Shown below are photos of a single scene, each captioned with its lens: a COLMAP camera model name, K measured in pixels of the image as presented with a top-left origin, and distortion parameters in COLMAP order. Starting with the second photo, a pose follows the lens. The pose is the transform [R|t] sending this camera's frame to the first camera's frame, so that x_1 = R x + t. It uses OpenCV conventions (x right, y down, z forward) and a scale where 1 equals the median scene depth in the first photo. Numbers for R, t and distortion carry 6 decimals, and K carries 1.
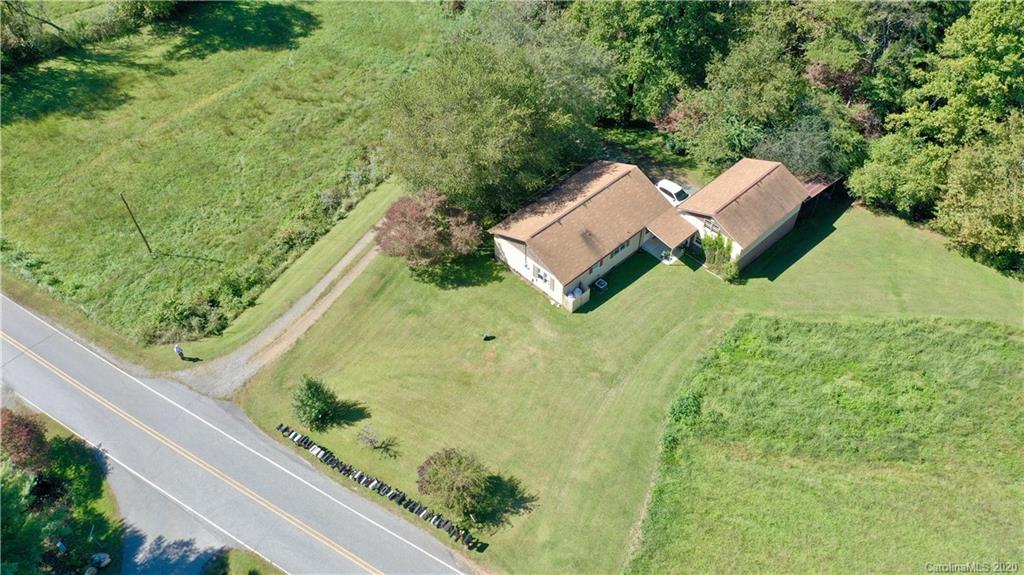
lens RADIAL K [[804.6, 0, 507.0], [0, 804.6, 291.3], [0, 0, 1]] dist [-0.004714, -0.003486]
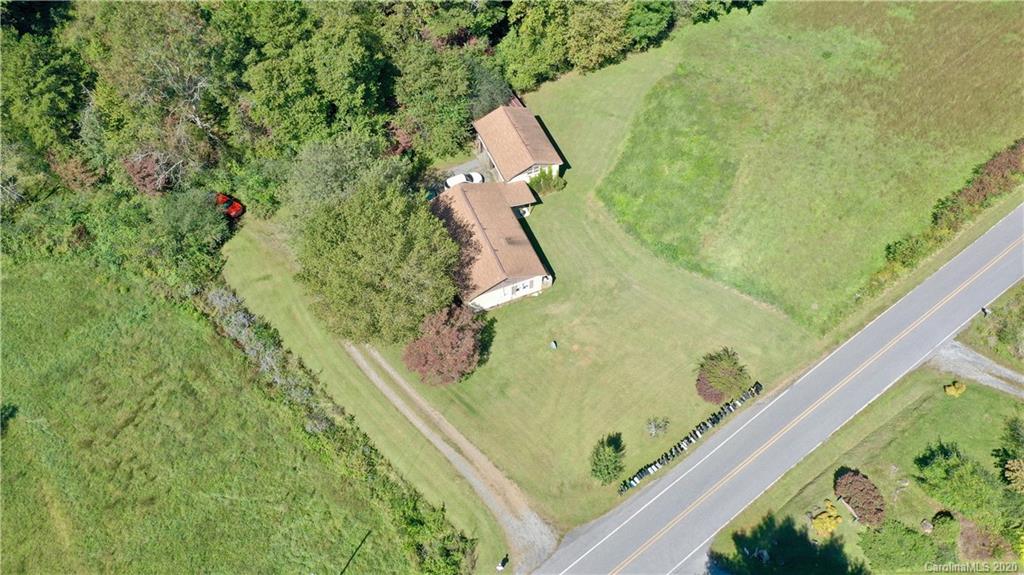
lens RADIAL K [[804.6, 0, 507.0], [0, 804.6, 291.3], [0, 0, 1]] dist [-0.004714, -0.003486]
pose [[0.353877, -0.757254, 0.548943, -0.649948], [0.691071, 0.607188, 0.392102, -0.516363], [-0.630232, 0.240602, 0.738186, 0.096406]]
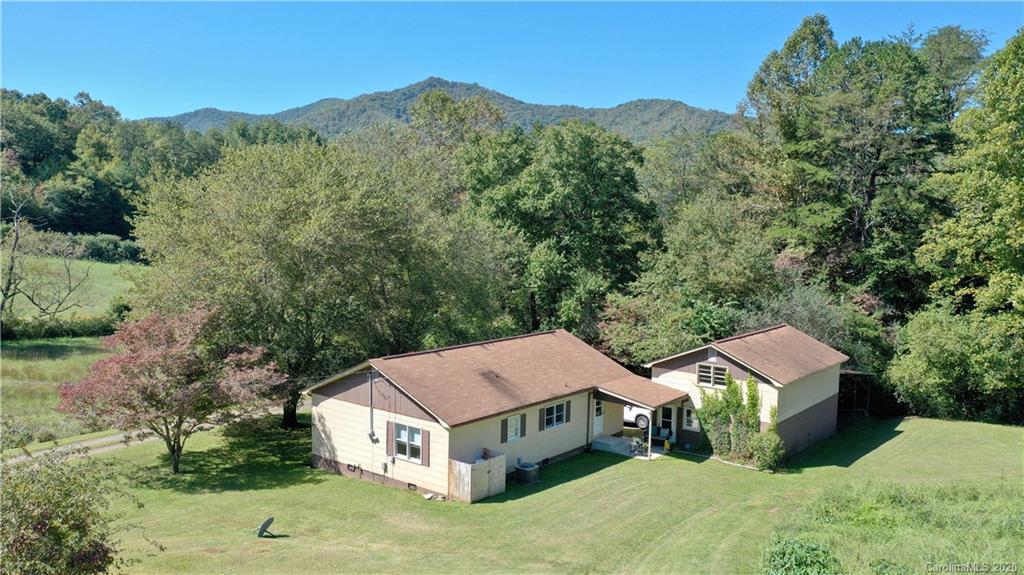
lens RADIAL K [[804.6, 0, 507.0], [0, 804.6, 291.3], [0, 0, 1]] dist [-0.004714, -0.003486]
pose [[0.988918, 0.024956, 0.146351, 0.031443], [0.081233, 0.734166, -0.674093, 0.243668], [-0.124268, 0.678511, 0.724003, 0.582378]]
